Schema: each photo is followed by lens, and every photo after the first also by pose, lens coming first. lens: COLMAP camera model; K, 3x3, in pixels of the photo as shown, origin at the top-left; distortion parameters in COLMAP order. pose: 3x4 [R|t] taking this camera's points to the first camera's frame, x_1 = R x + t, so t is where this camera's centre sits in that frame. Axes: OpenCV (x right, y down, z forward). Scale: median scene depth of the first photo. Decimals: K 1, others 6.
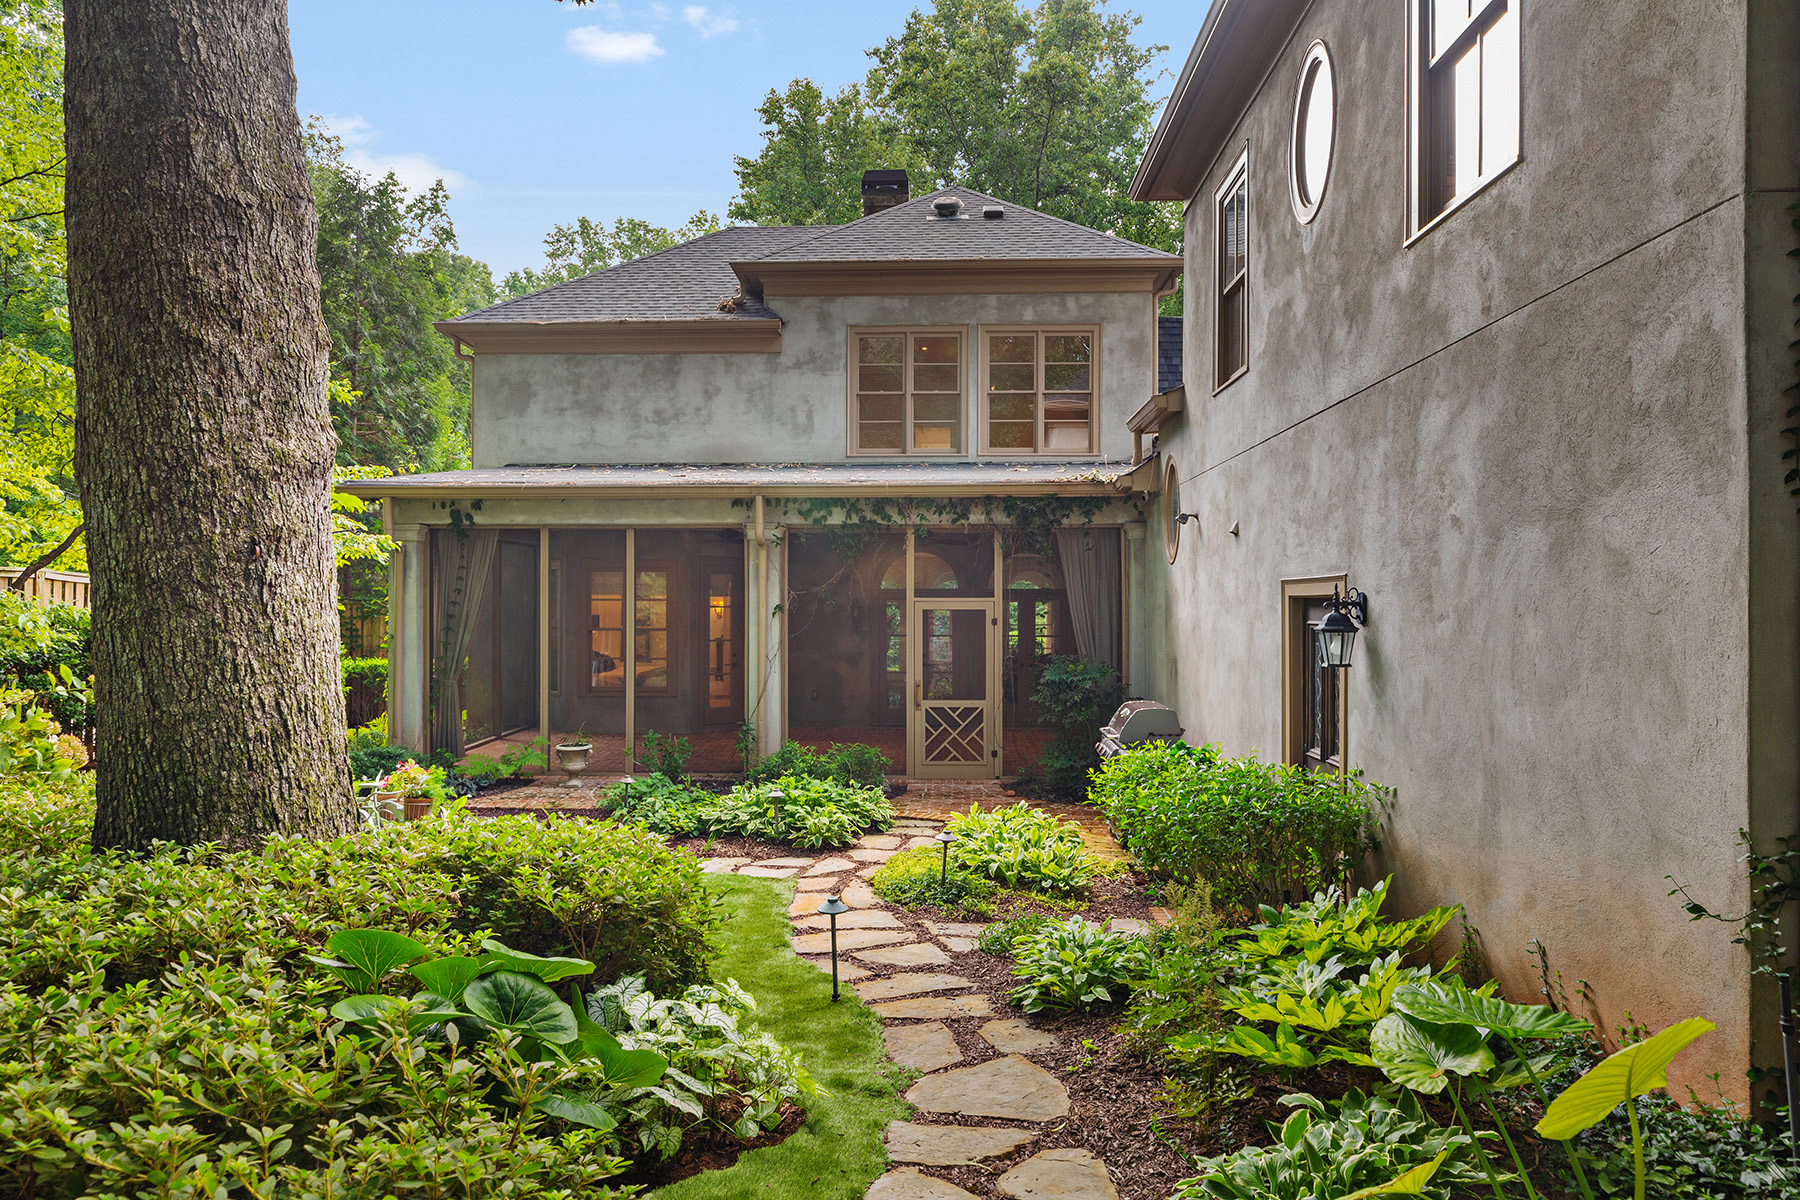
lens RADIAL K [[1081.3, 0, 900.0], [0, 1081.3, 600.0], [0, 0, 1]] dist [-0.031723, -0.000423]
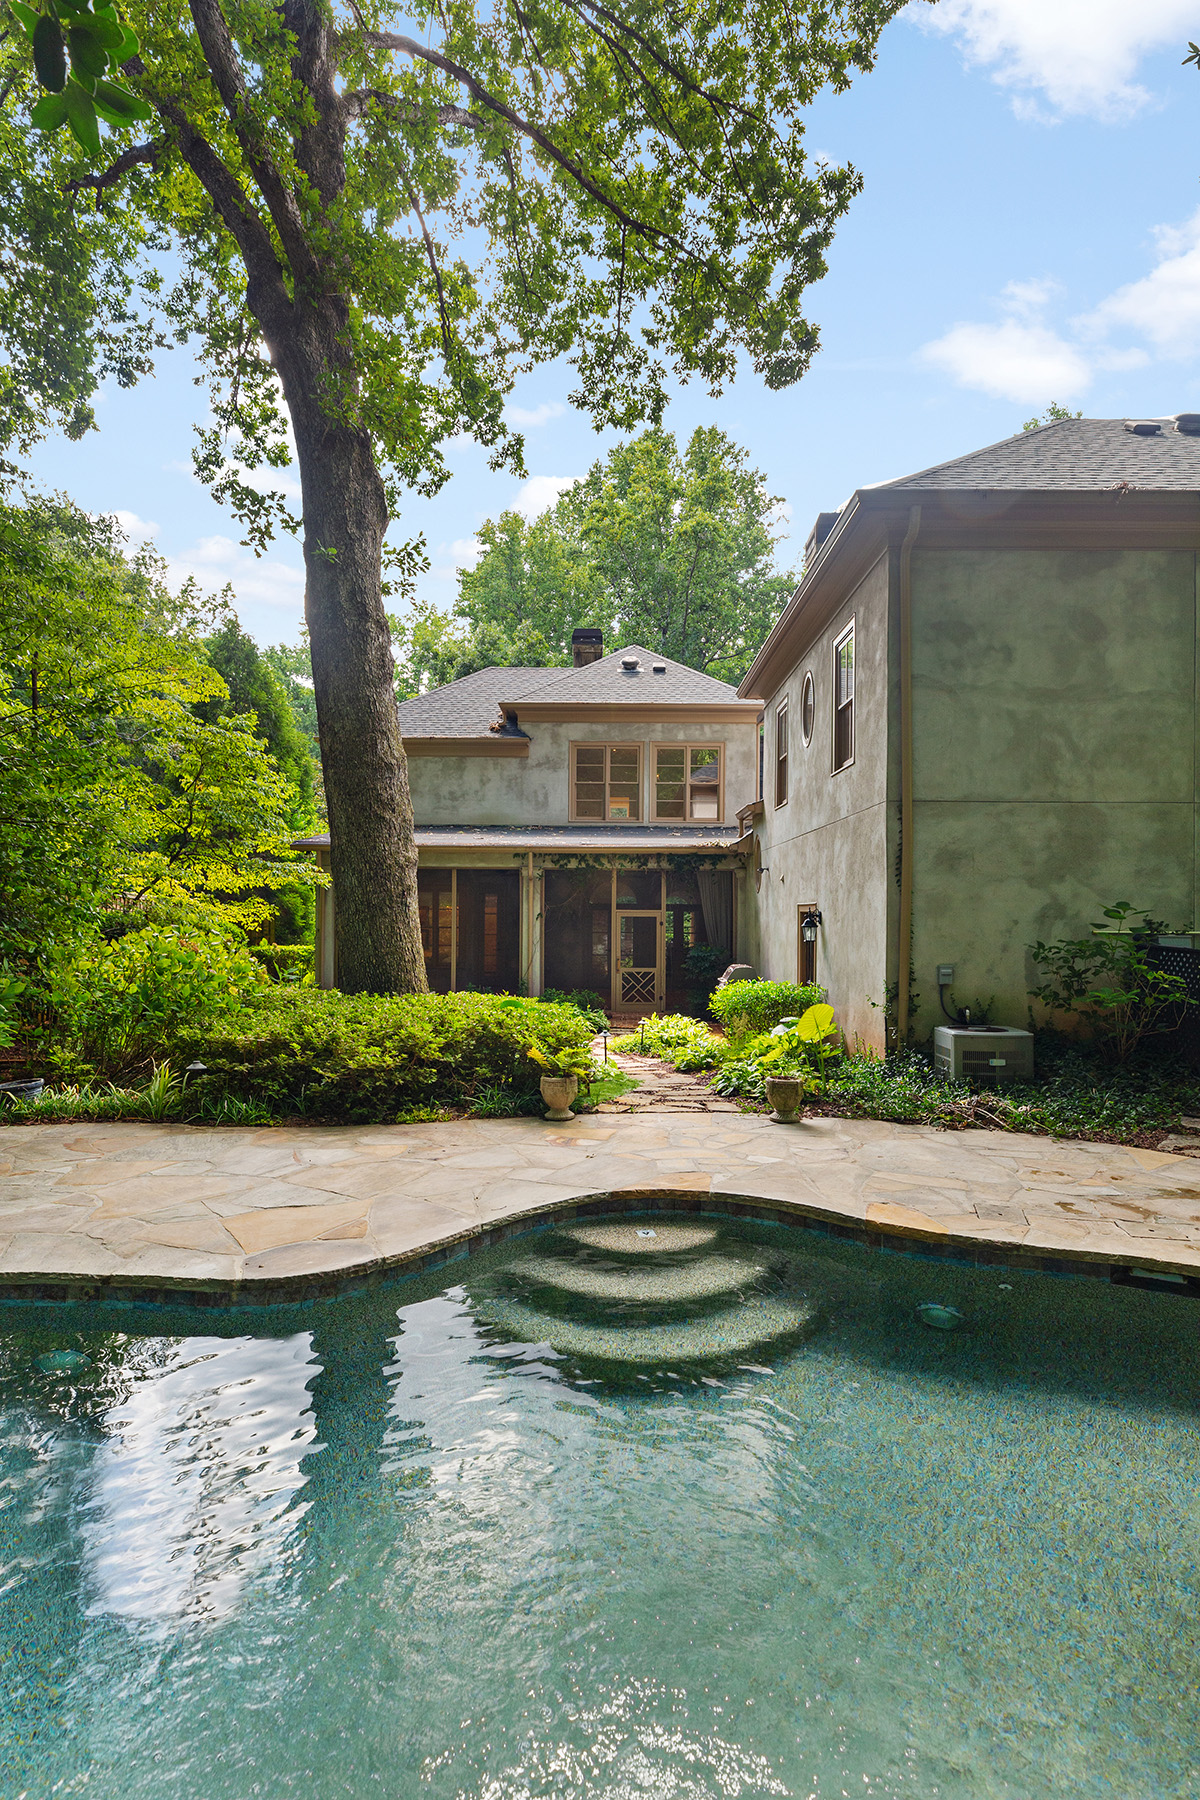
lens RADIAL K [[910.4, 0, 600.0], [0, 910.4, 900.0], [0, 0, 1]] dist [0.001415, 0.000091]
pose [[0.999417, 0.006379, 0.033551, -0.051340], [-0.006086, 0.999943, -0.008827, -0.003900], [-0.033605, 0.008618, 0.999398, -0.395504]]
